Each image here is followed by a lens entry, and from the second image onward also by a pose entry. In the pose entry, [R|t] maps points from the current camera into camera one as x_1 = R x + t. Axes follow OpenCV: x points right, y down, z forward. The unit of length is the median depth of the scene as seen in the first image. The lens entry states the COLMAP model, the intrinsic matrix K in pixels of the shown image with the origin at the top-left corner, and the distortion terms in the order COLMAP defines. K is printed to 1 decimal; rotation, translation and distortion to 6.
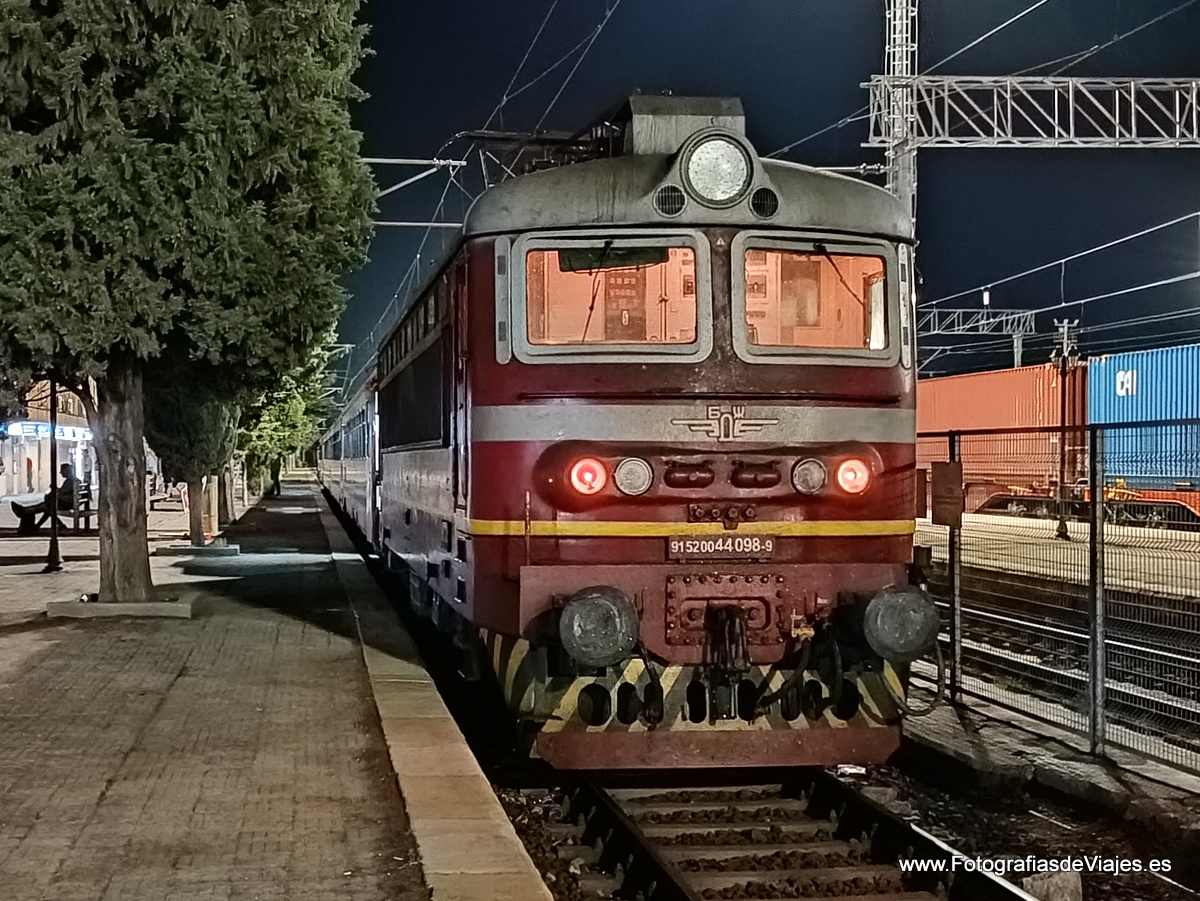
lens RADIAL K [[1742.2, 0, 598.6], [0, 1742.2, 467.9], [0, 0, 1]] dist [0.323089, -0.012552]
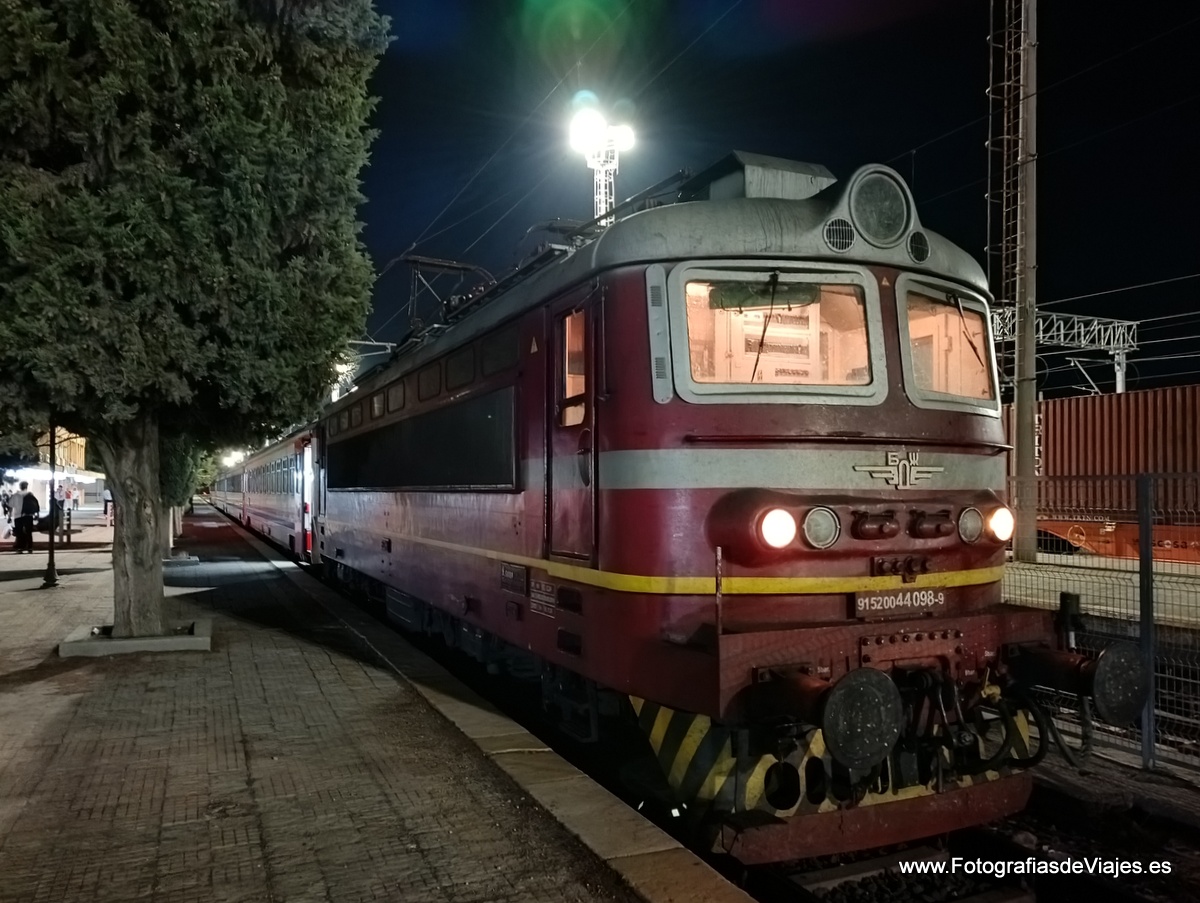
lens RADIAL K [[888.3, 0, 637.4], [0, 888.3, 478.6], [0, 0, 1]] dist [0.082386, -0.006353]
pose [[0.957400, 0.003705, 0.288742, -0.159222], [0.001235, 0.999856, -0.016924, -0.010197], [-0.288763, 0.016560, 0.957257, 0.449609]]
